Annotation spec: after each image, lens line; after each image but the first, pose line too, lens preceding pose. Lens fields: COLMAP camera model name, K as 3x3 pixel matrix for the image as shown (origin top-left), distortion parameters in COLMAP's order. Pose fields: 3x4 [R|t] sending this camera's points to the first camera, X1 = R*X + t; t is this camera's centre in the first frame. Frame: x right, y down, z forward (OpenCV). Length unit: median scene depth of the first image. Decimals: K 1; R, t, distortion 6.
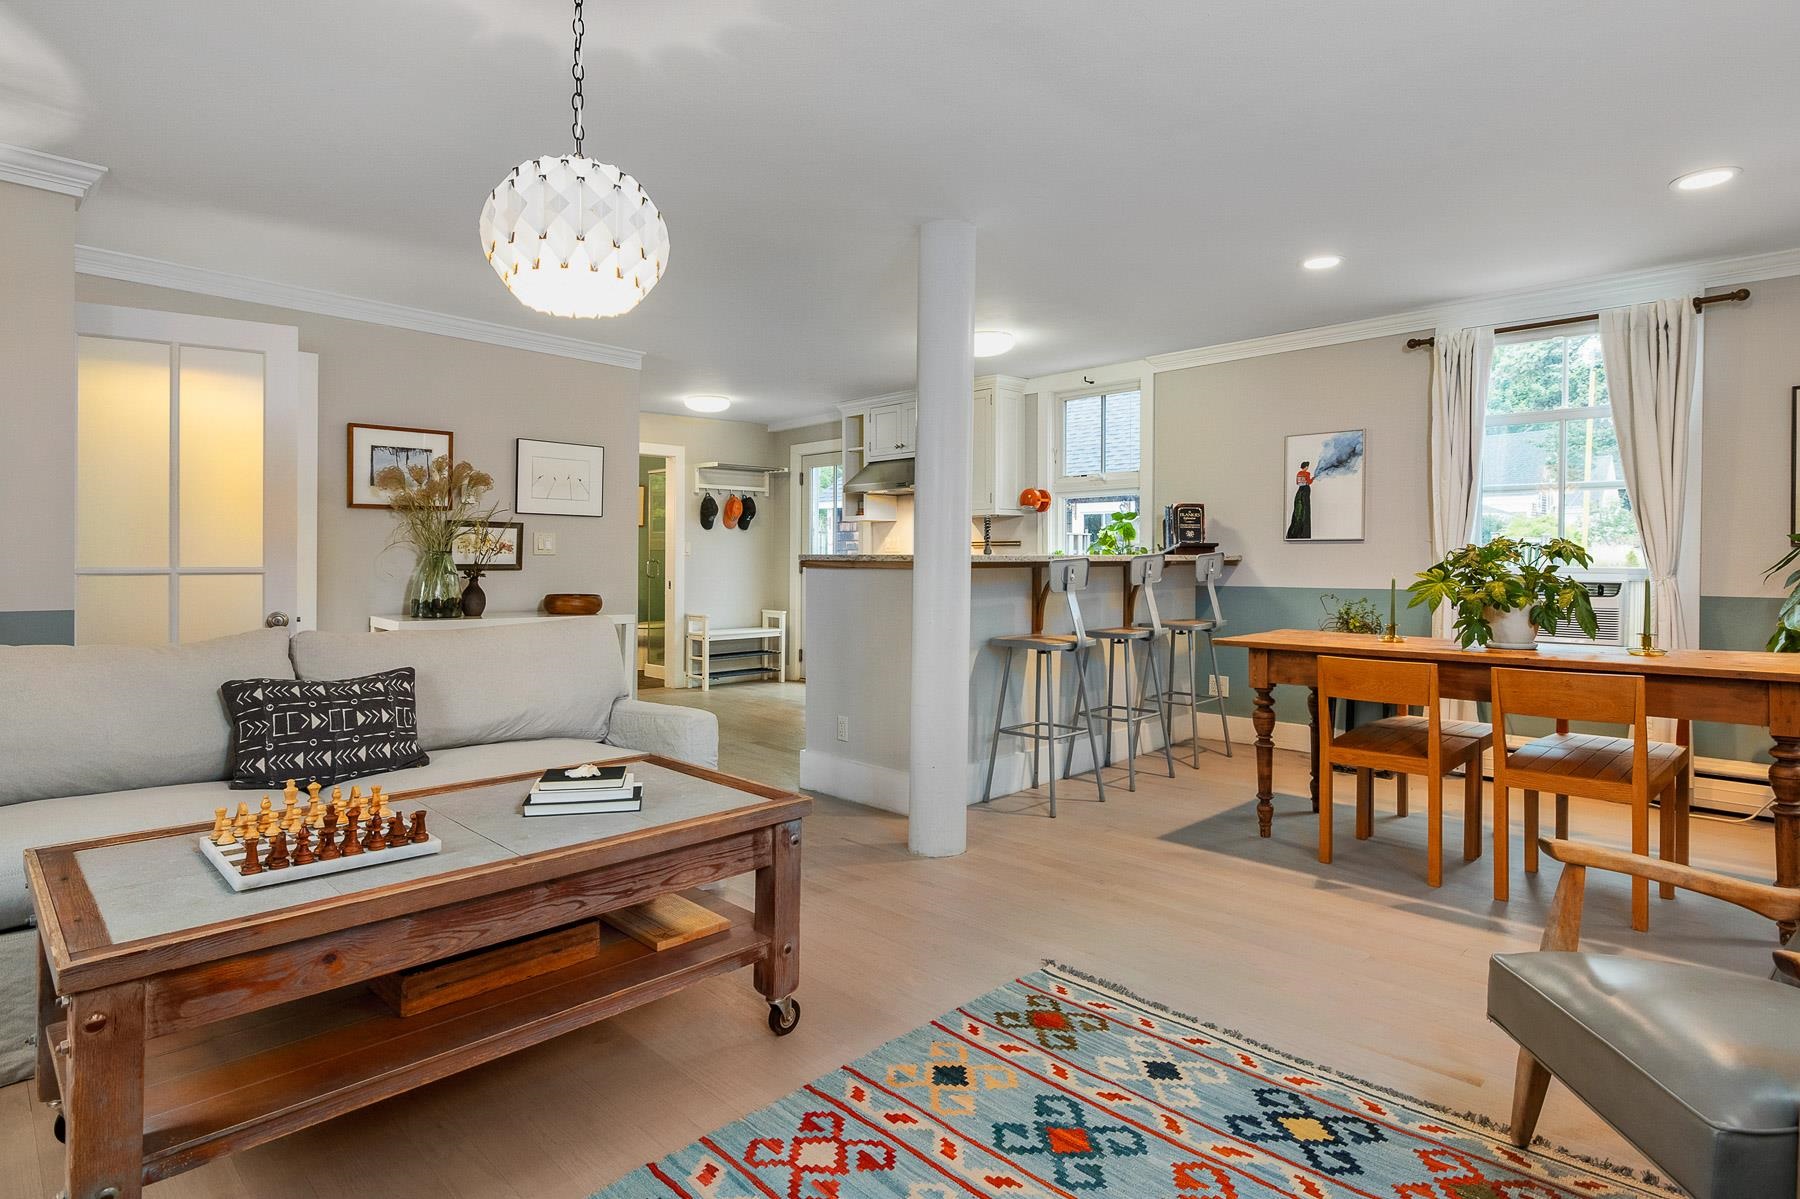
lens RADIAL K [[939.6, 0, 869.3], [0, 939.6, 578.9], [0, 0, 1]] dist [-0.000710, -0.001146]
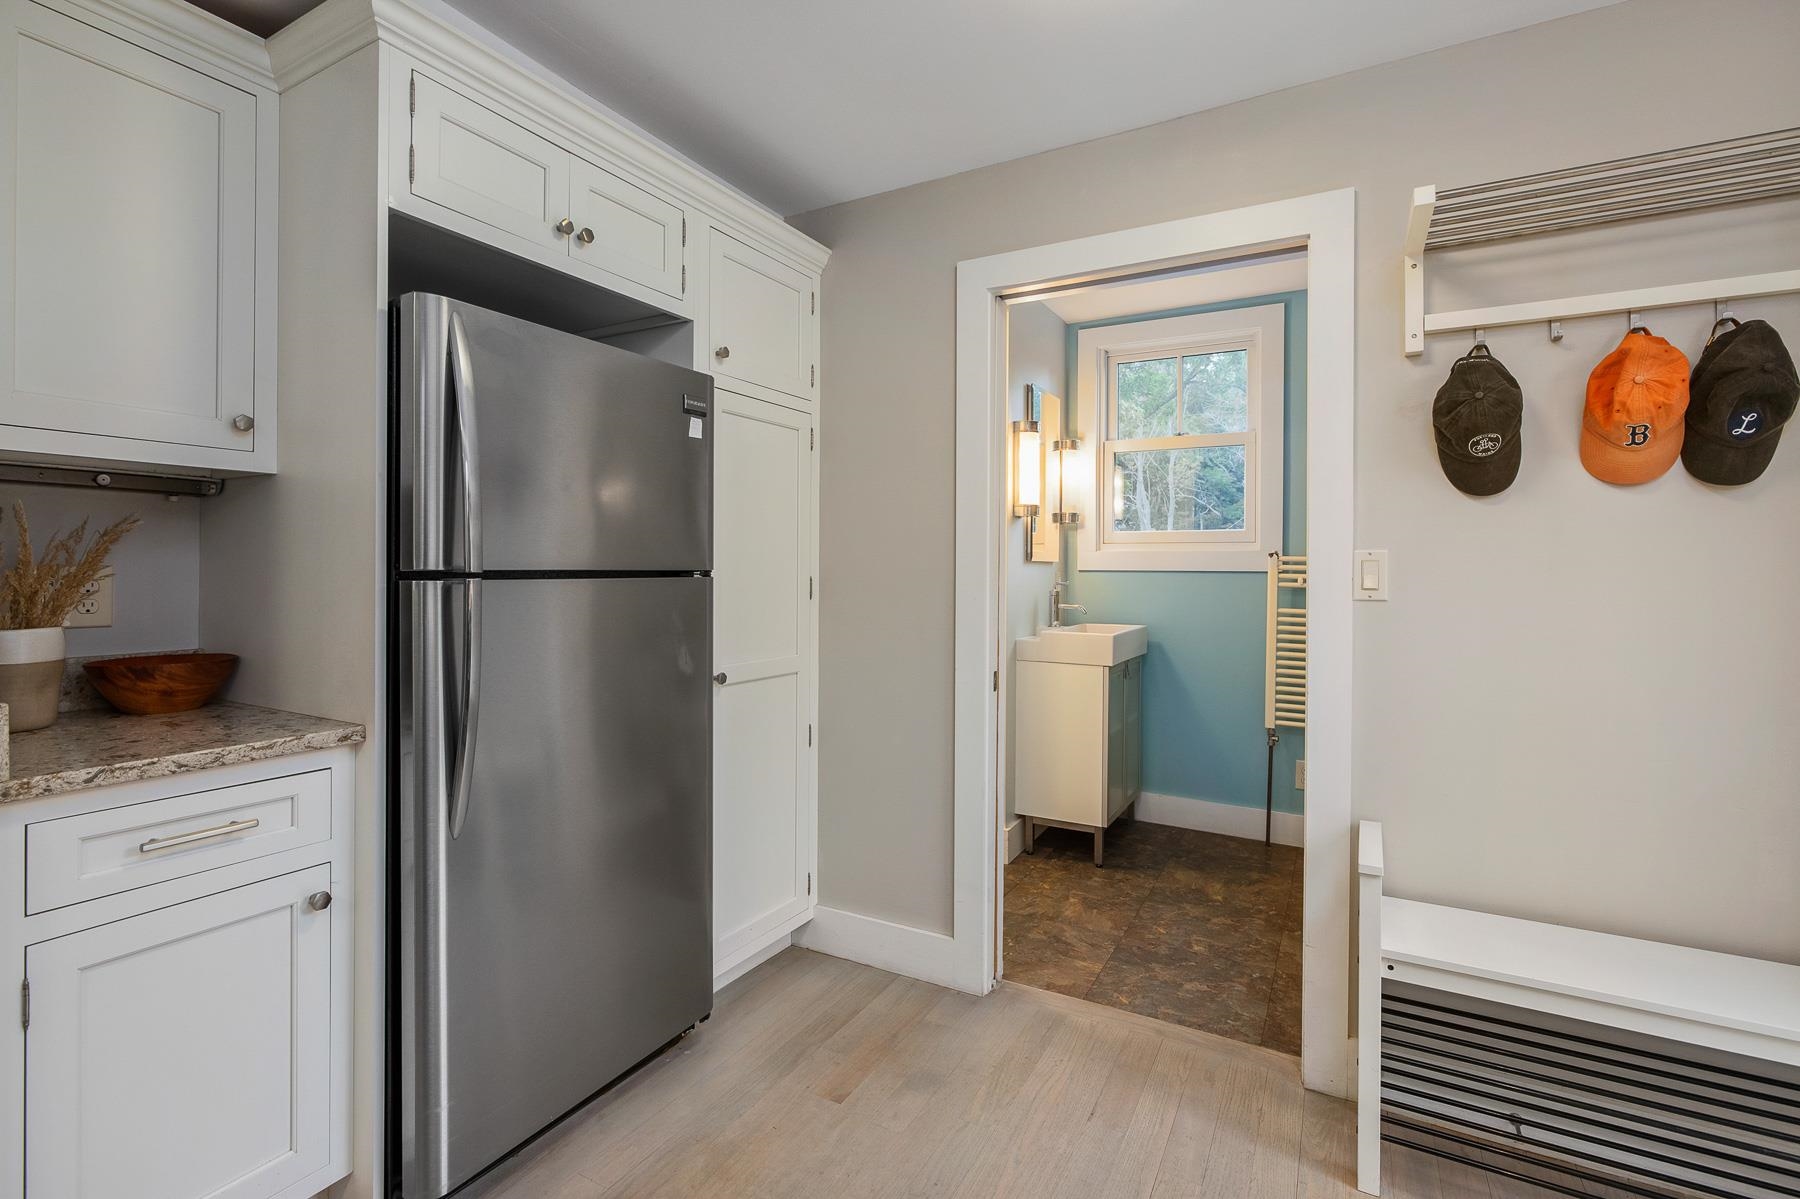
lens RADIAL K [[825.2, 0, 917.8], [0, 825.2, 571.9], [0, 0, 1]] dist [-0.007441, 0.002514]
pose [[0.313589, 0.003663, -0.949552, -0.024764], [-0.026890, 0.999626, -0.005025, -0.044459], [0.949178, 0.027109, 0.313570, 1.265957]]
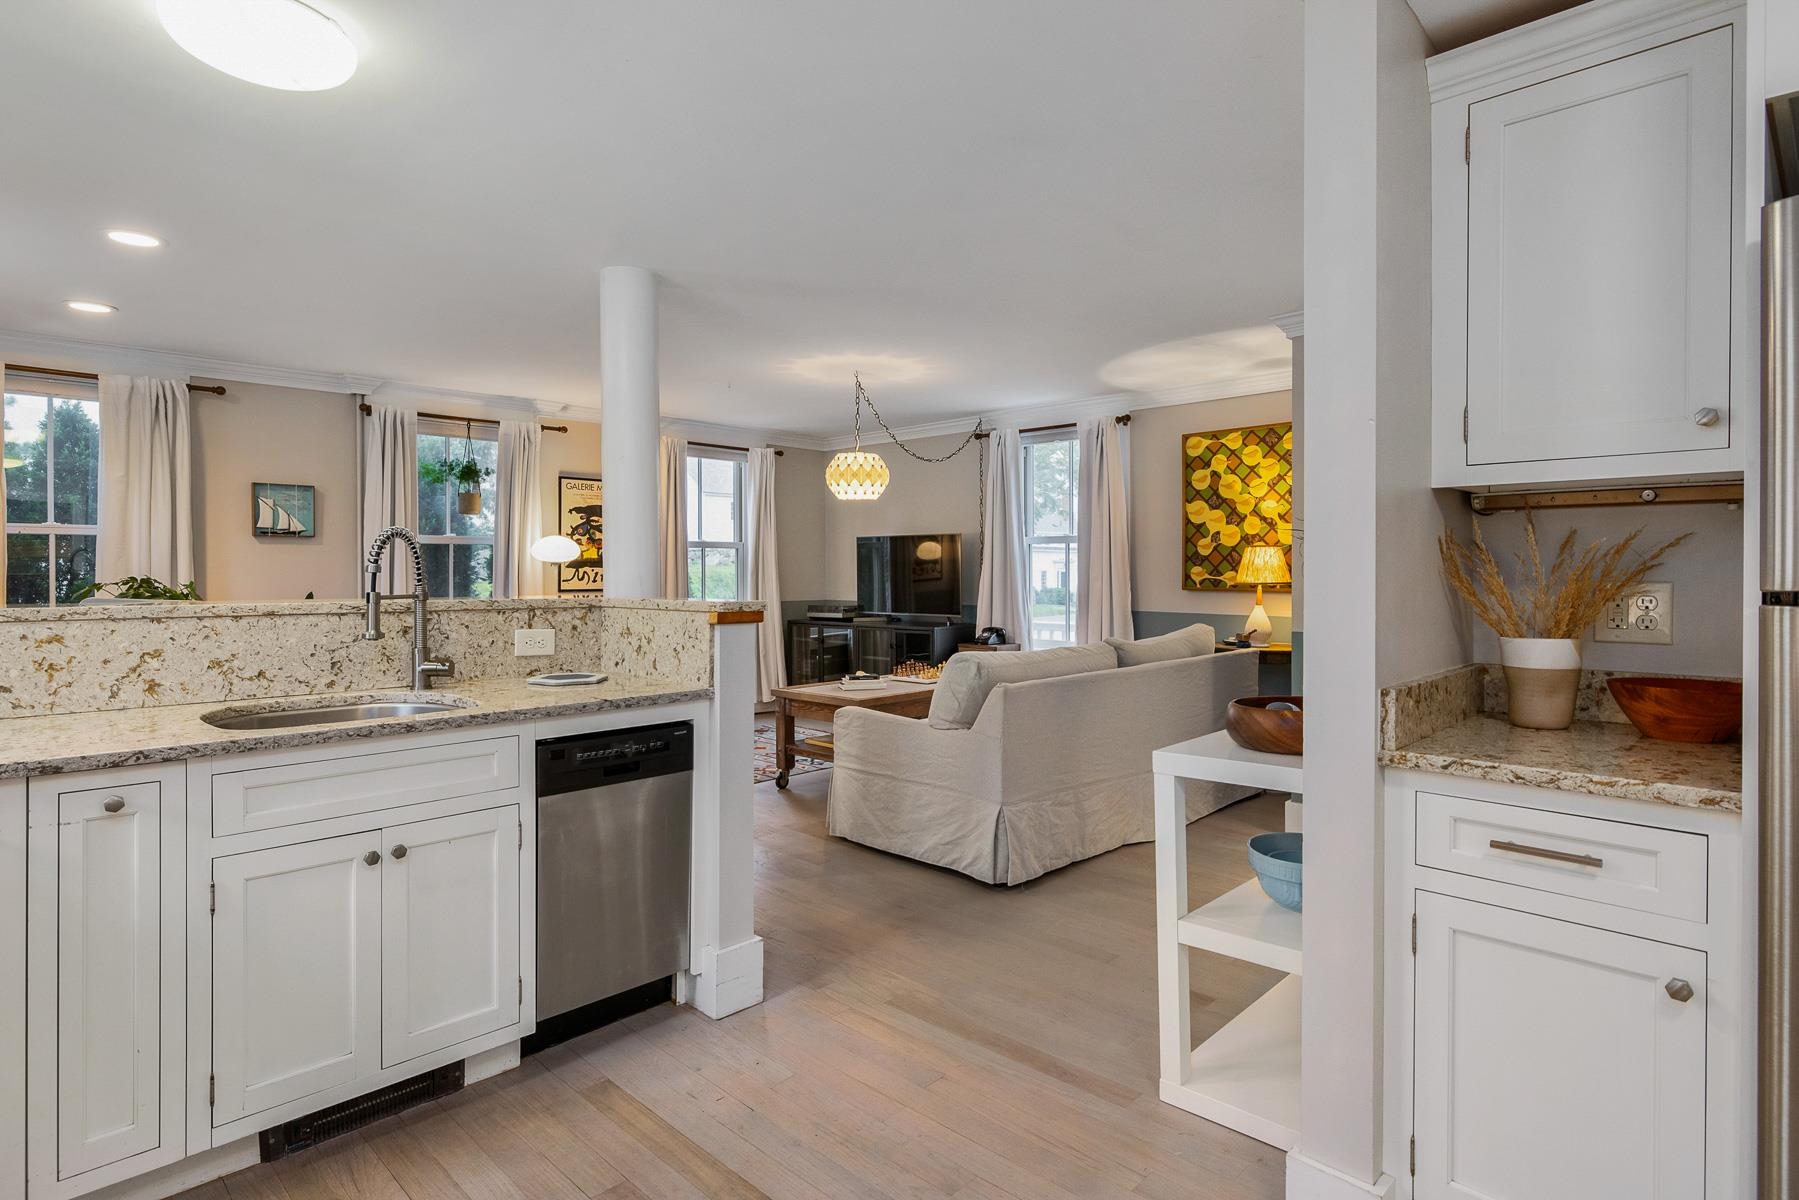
lens RADIAL K [[943.4, 0, 891.7], [0, 943.4, 579.8], [0, 0, 1]] dist [-0.010982, 0.001538]
pose [[-0.999401, -0.002455, -0.034522, -0.118602], [-0.003503, 0.999534, 0.030334, -0.050301], [0.034431, 0.030437, -0.998943, 1.407685]]
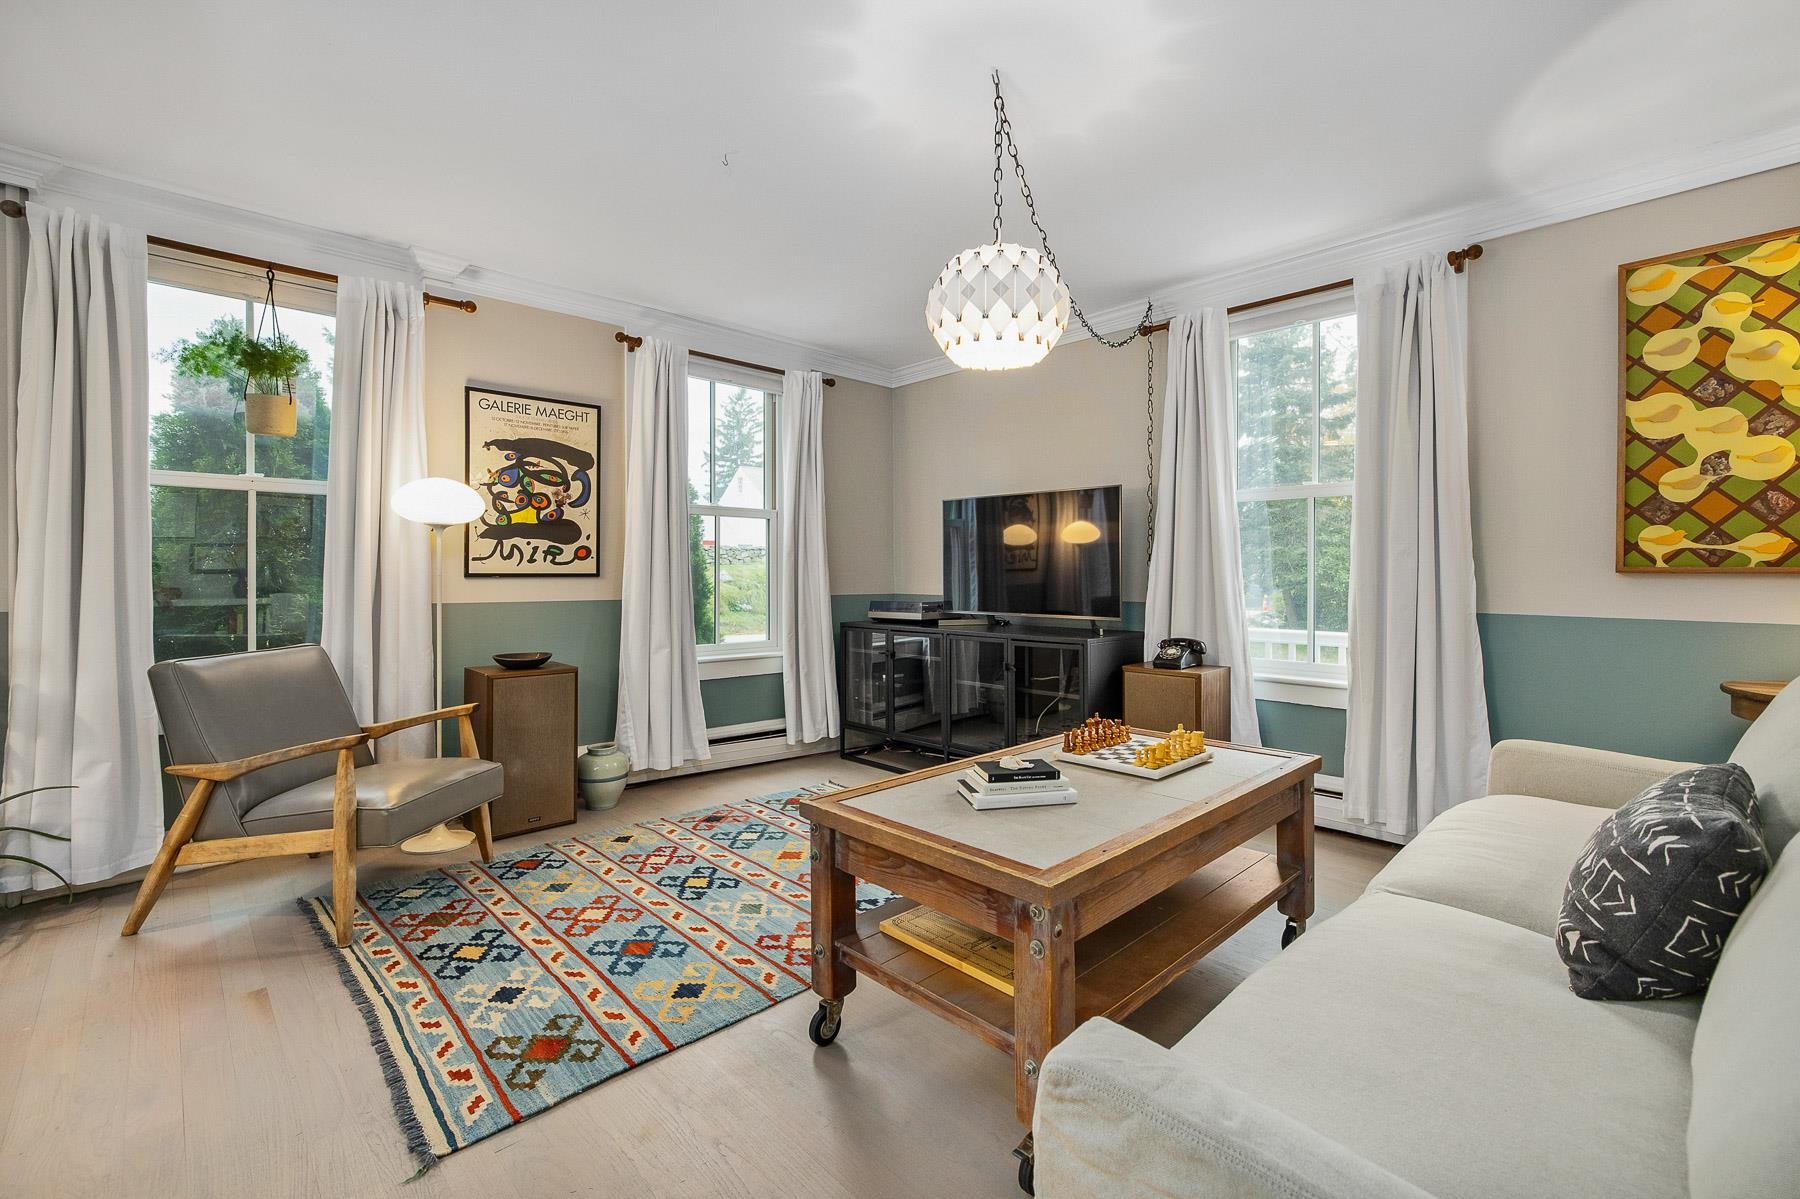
lens RADIAL K [[779.6, 0, 889.7], [0, 779.6, 581.1], [0, 0, 1]] dist [-0.001269, 0.000376]
pose [[-0.999895, -0.004889, 0.013653, -0.069362], [-0.004476, 0.999537, 0.030110, -0.011058], [-0.013793, 0.030046, -0.999453, 0.748596]]
